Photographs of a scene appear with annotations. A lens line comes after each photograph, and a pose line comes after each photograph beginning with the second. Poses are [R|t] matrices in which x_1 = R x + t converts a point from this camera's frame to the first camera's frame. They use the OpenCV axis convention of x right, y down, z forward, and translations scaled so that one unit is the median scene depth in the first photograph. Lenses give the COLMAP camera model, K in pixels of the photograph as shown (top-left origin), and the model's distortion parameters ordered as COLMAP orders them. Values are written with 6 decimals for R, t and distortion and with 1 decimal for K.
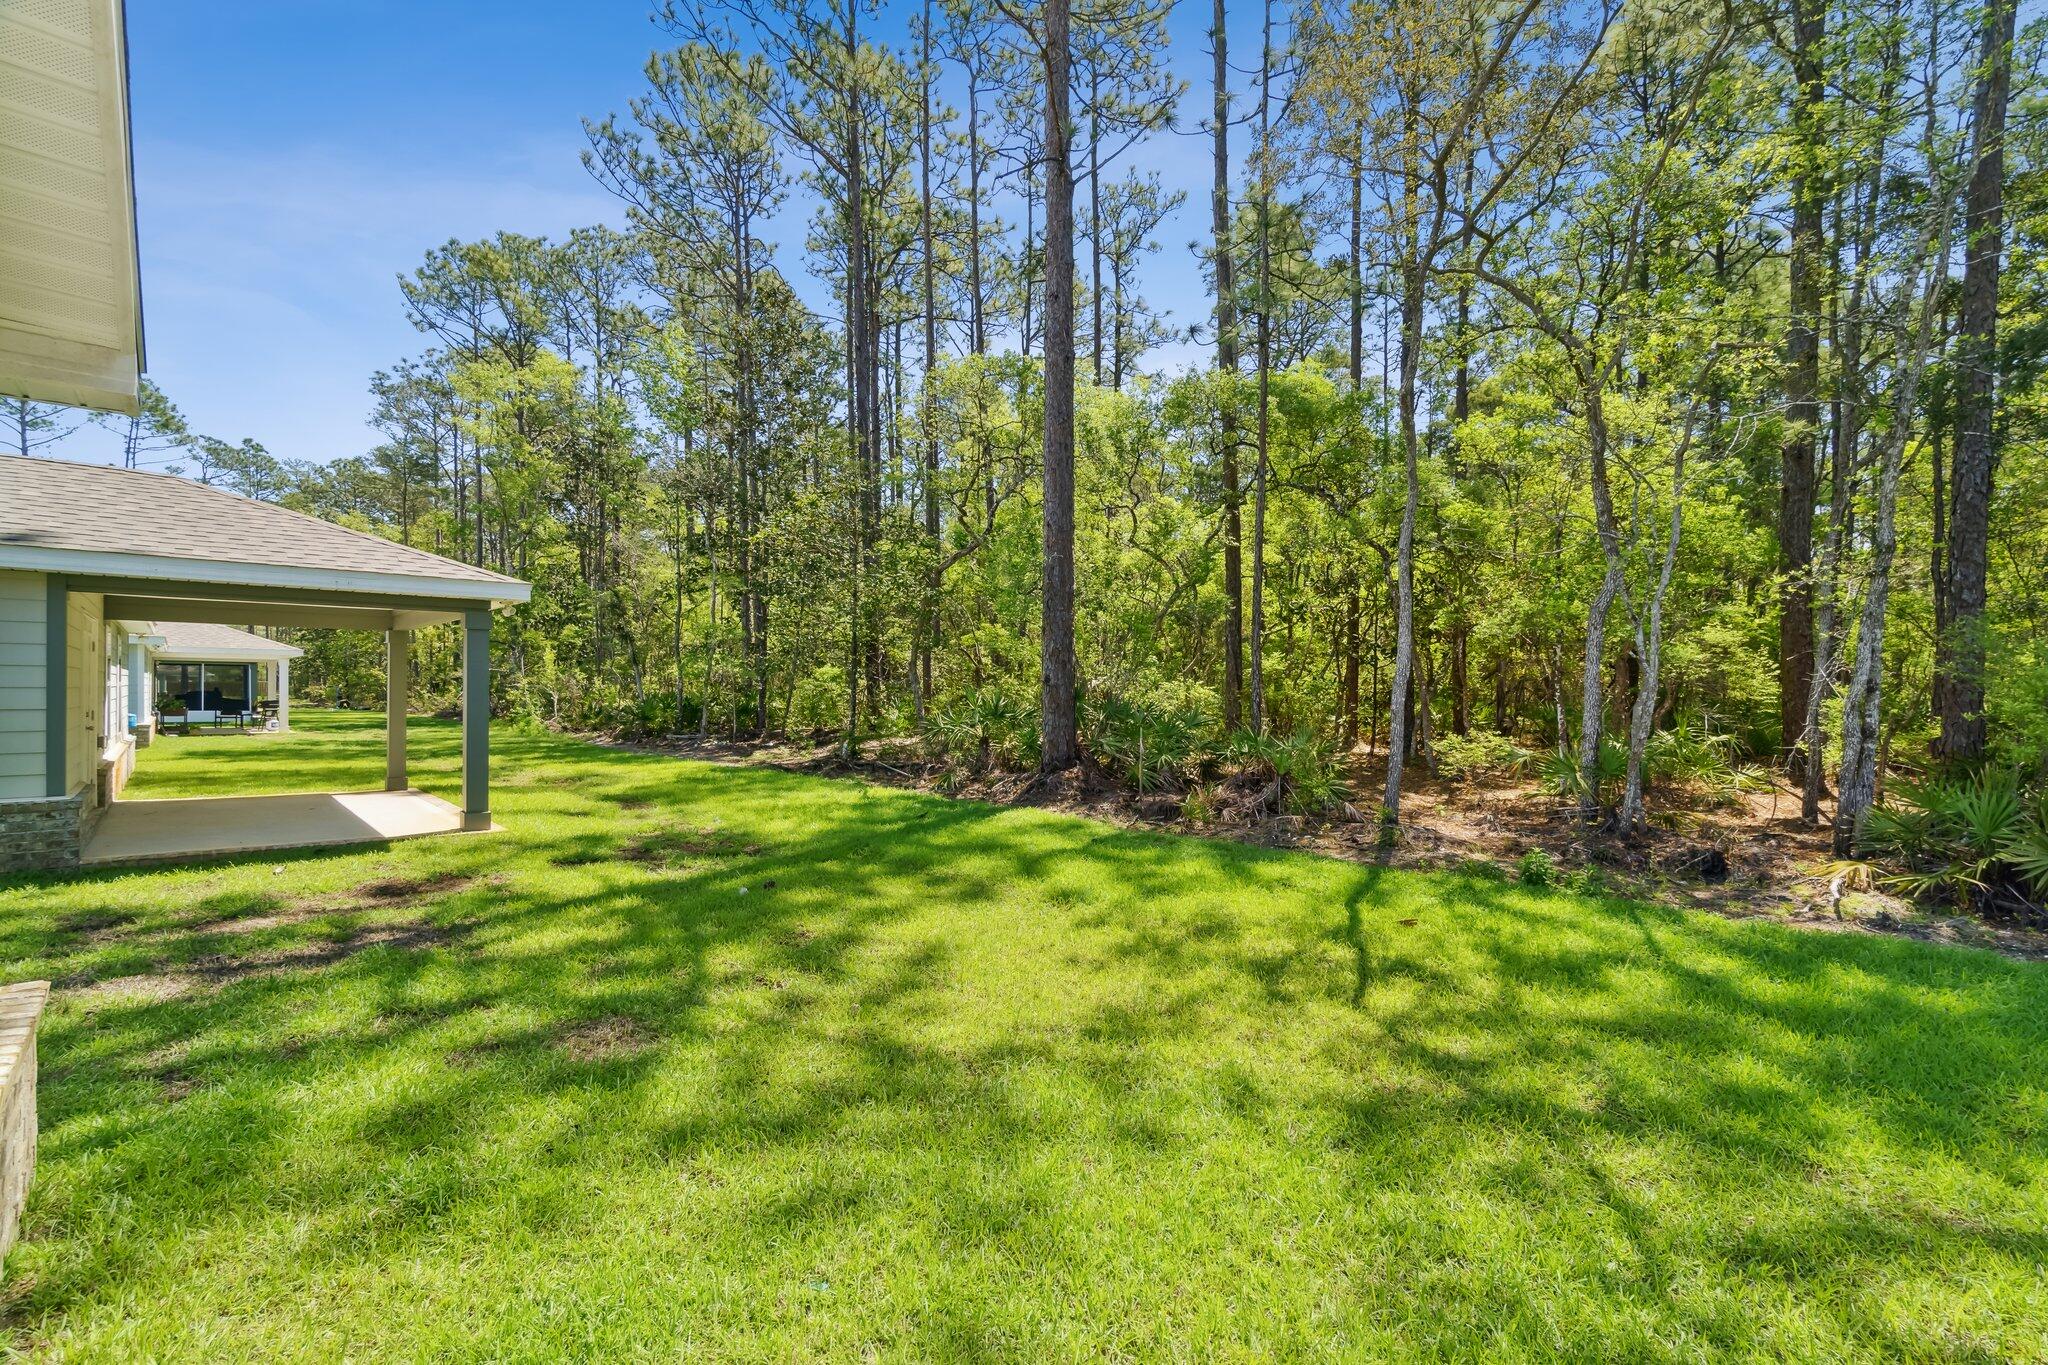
lens RADIAL K [[904.4, 0, 1024.0], [0, 904.4, 691.7], [0, 0, 1]] dist [-0.001070, -0.000070]
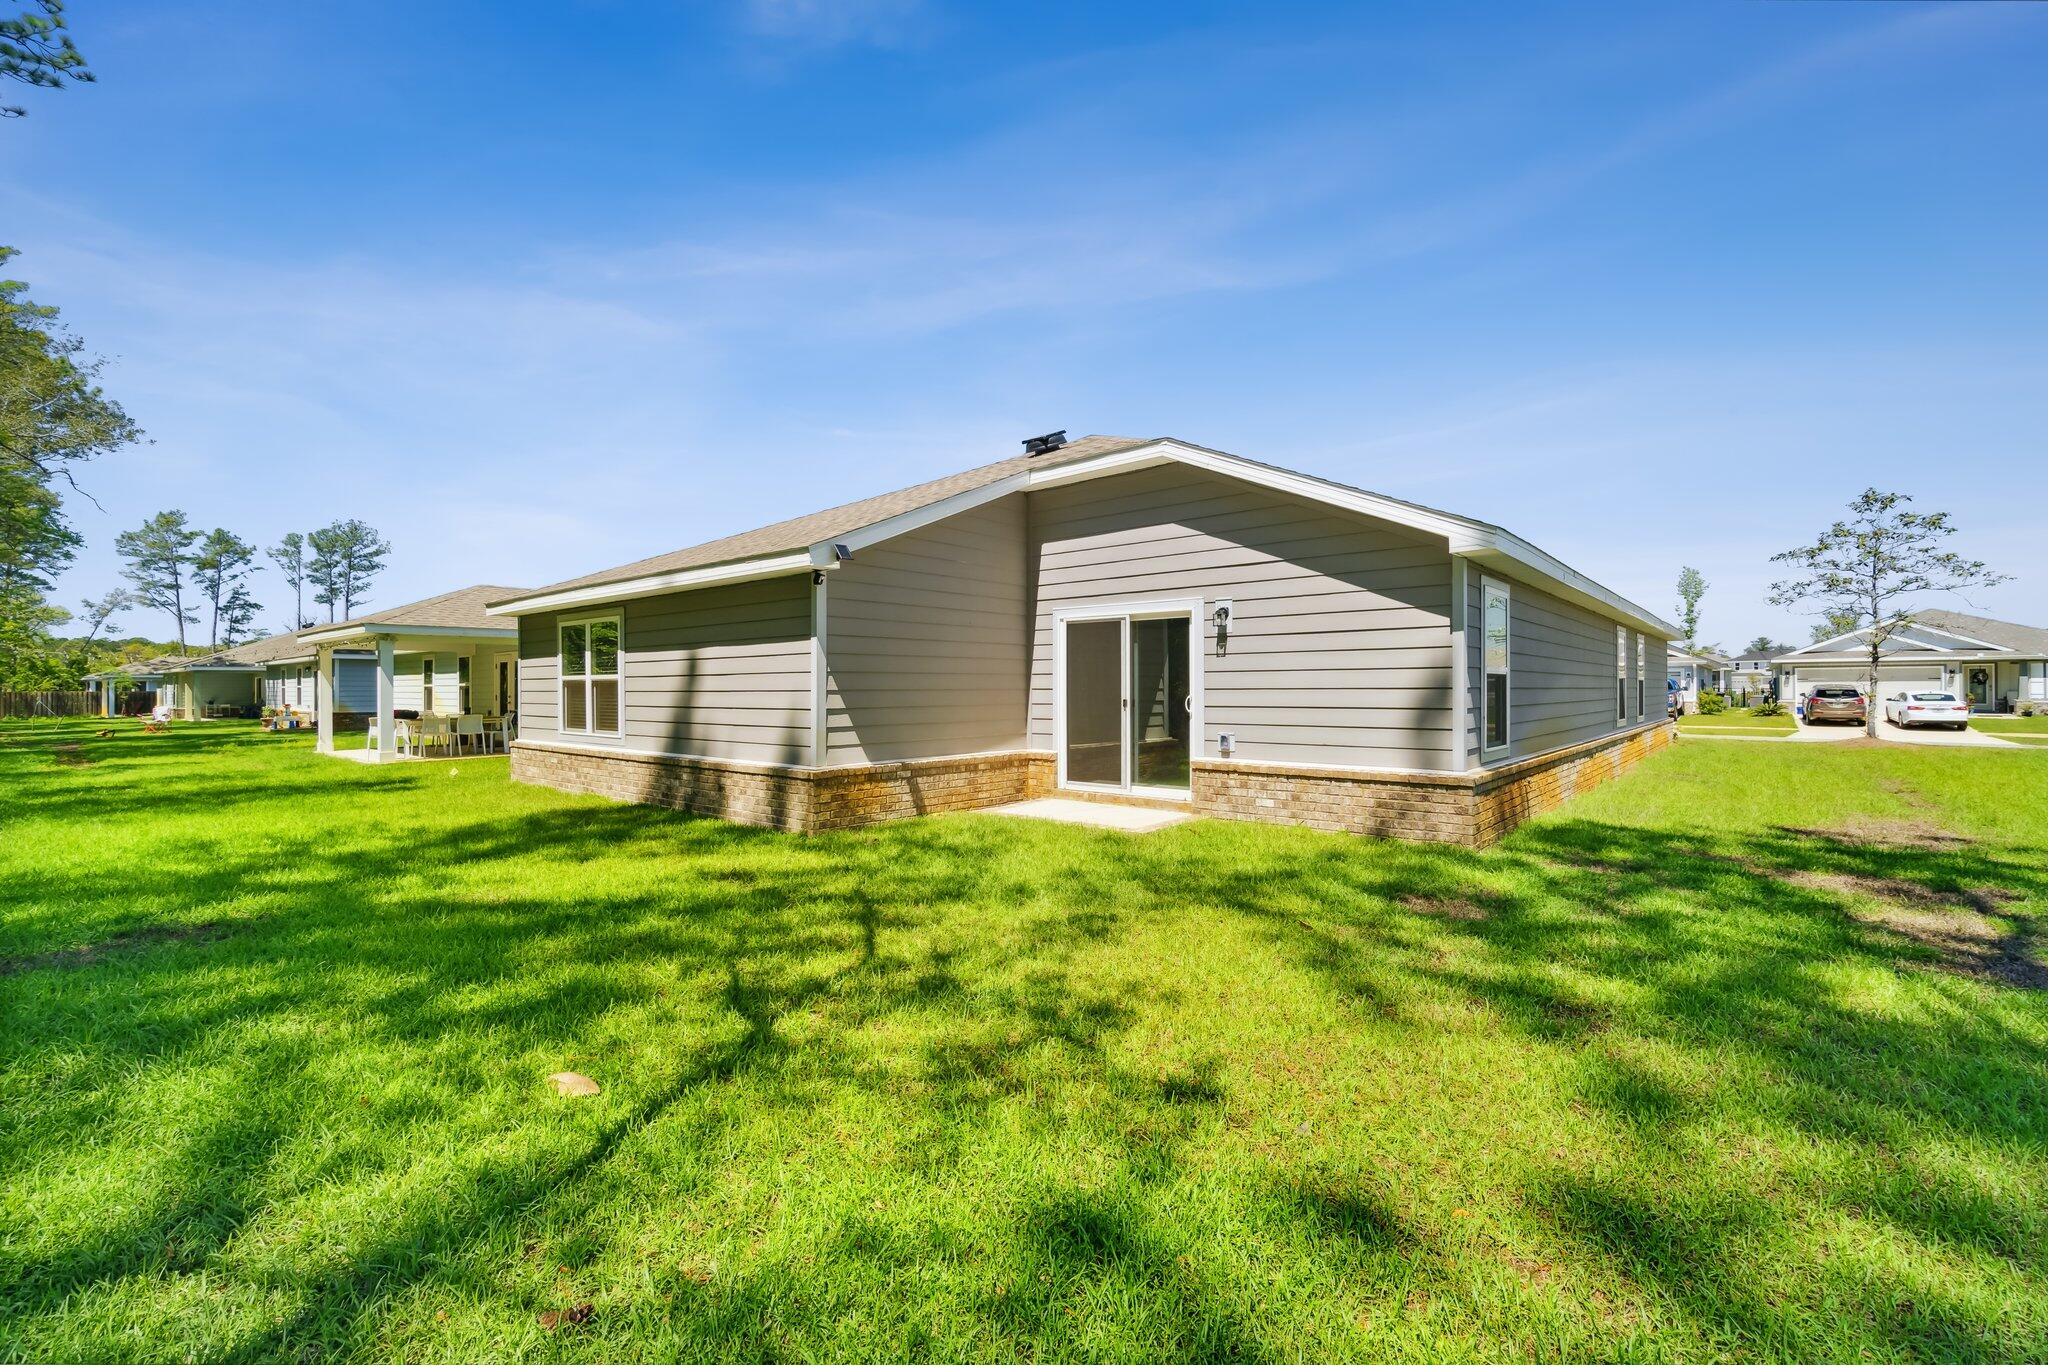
lens RADIAL K [[904.4, 0, 1026.1], [0, 904.4, 687.4], [0, 0, 1]] dist [-0.001070, -0.000070]
pose [[-0.993856, 0.002237, -0.110655, 0.266669], [0.003053, 0.999969, -0.007210, 0.040748], [0.110635, -0.007503, -0.993833, 1.781438]]
